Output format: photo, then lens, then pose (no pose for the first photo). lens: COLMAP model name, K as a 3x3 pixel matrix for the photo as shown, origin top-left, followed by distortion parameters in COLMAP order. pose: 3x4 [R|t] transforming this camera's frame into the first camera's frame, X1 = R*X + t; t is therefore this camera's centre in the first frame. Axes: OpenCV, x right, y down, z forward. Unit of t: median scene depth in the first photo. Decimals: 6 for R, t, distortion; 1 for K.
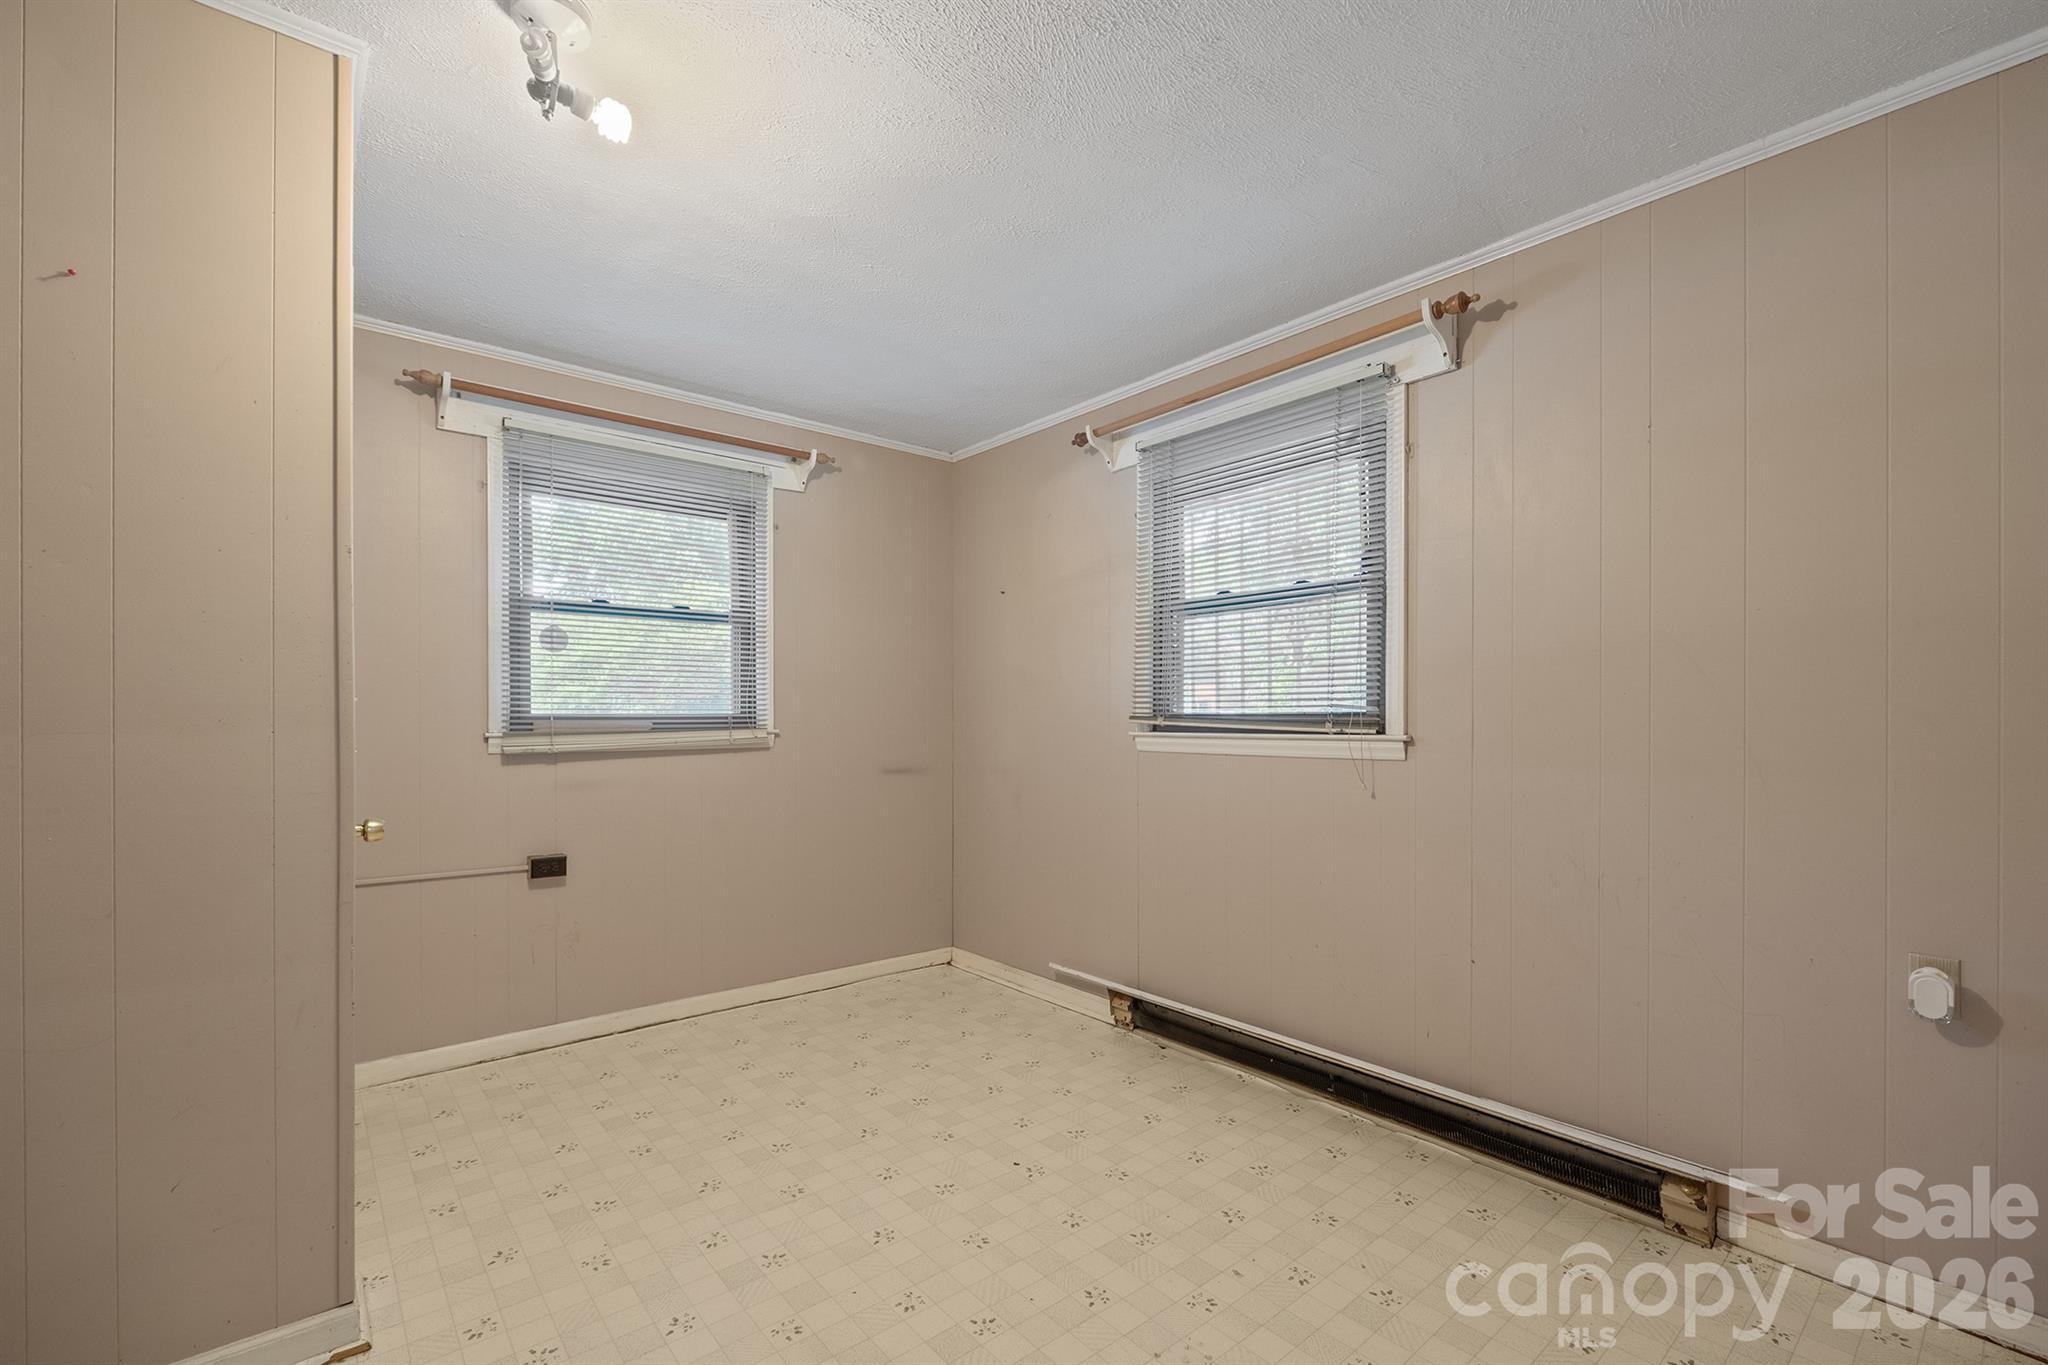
lens RADIAL K [[865.1, 0, 1034.7], [0, 865.1, 737.9], [0, 0, 1]] dist [-0.005442, -0.001283]
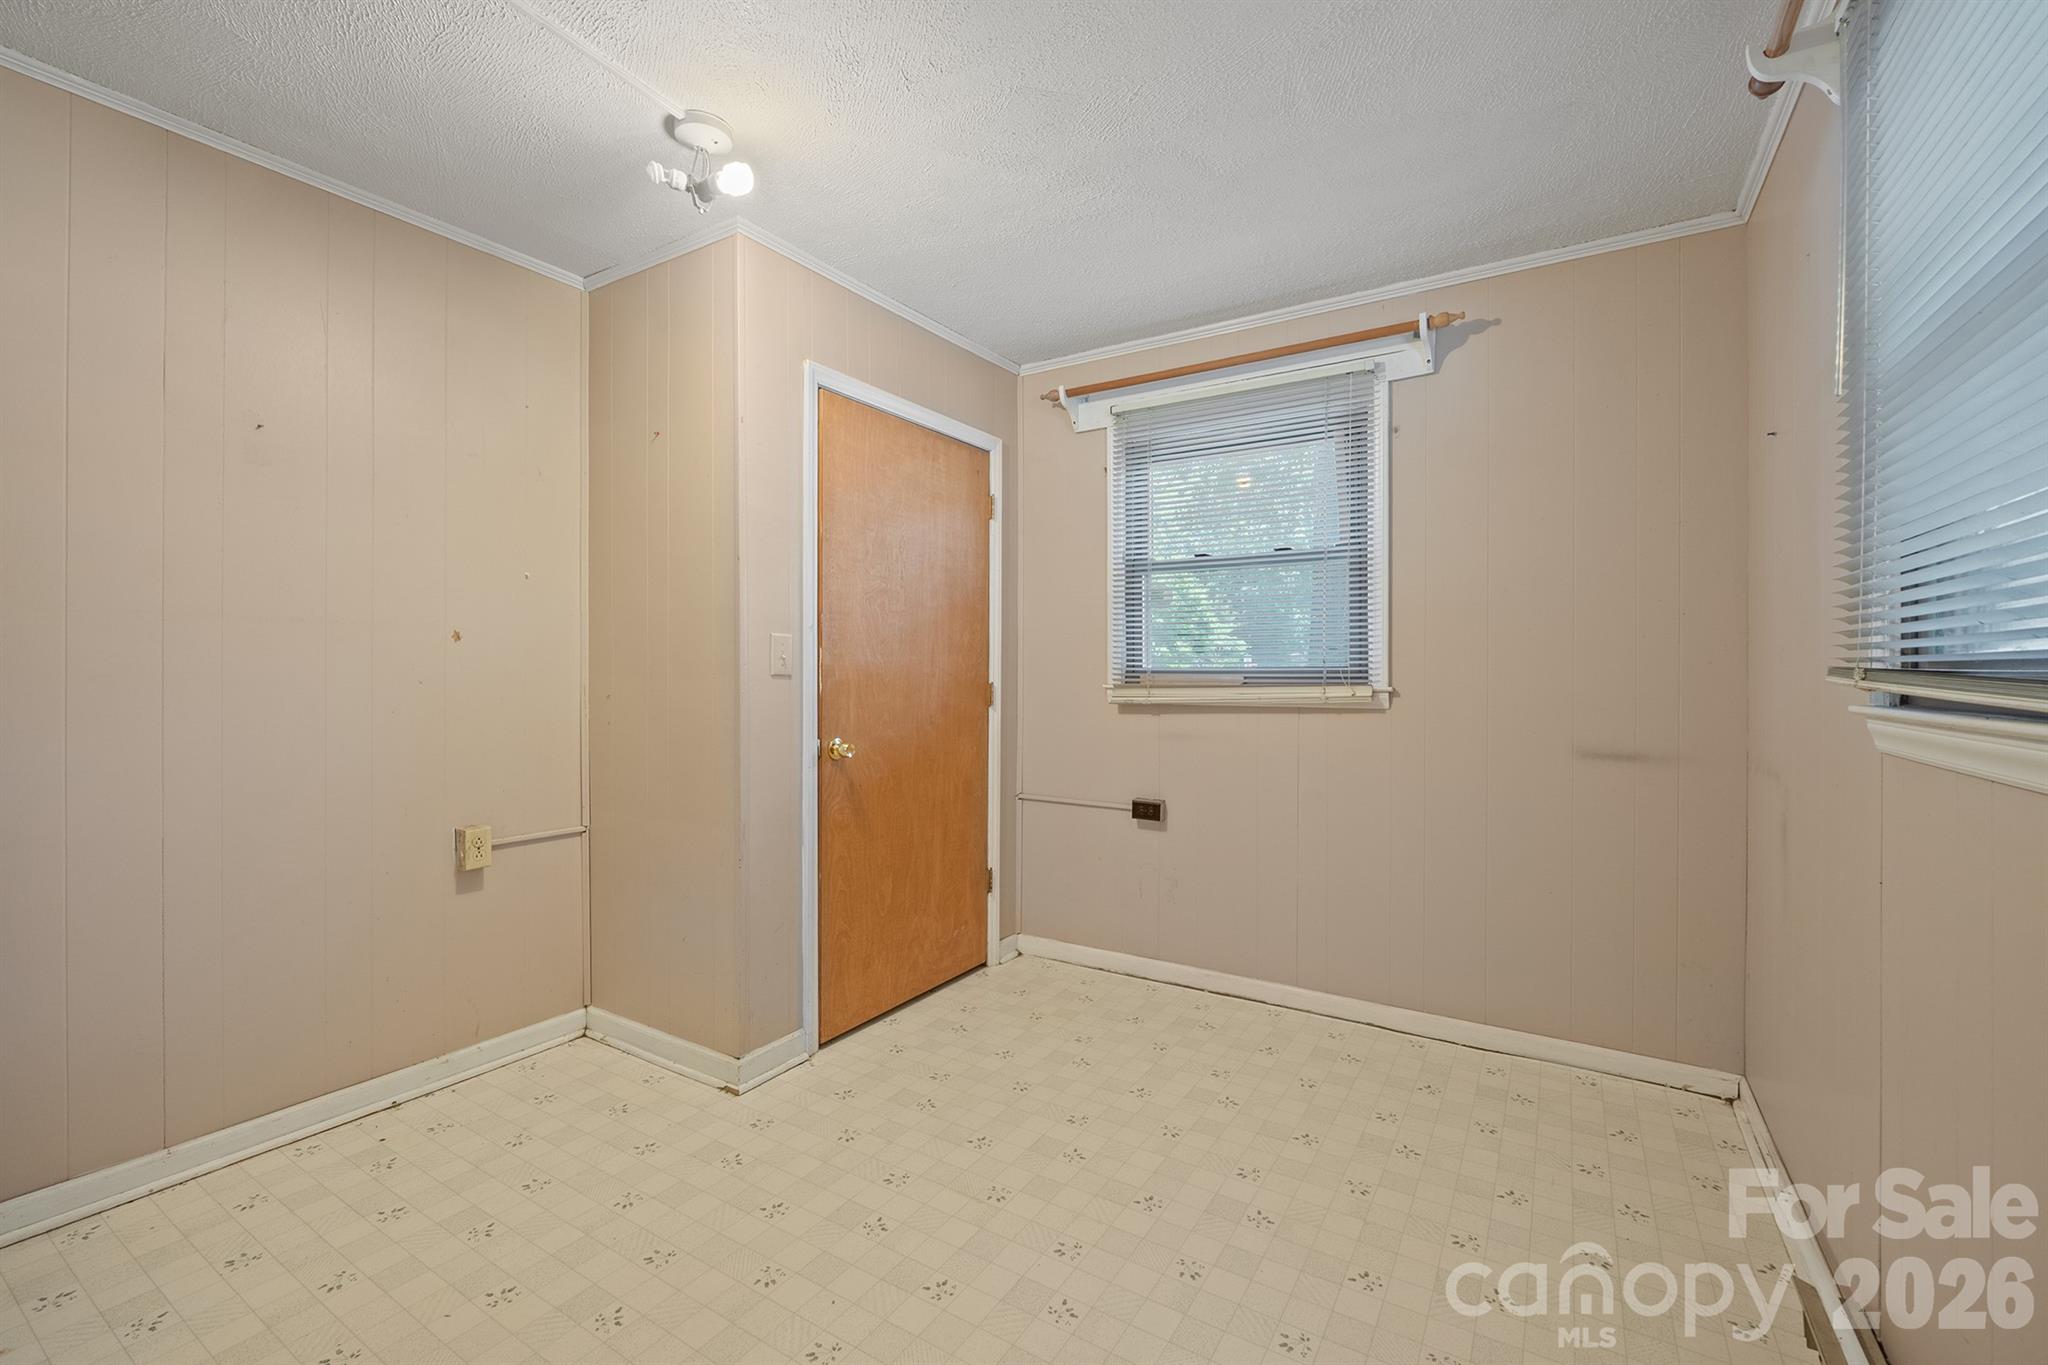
lens RADIAL K [[865.1, 0, 1014.8], [0, 865.1, 681.9], [0, 0, 1]] dist [-0.005442, -0.001283]
pose [[0.305565, 0.013752, -0.952072, 0.399179], [-0.023672, 0.999696, 0.006843, -0.013341], [0.951877, 0.020447, 0.305797, 0.499904]]
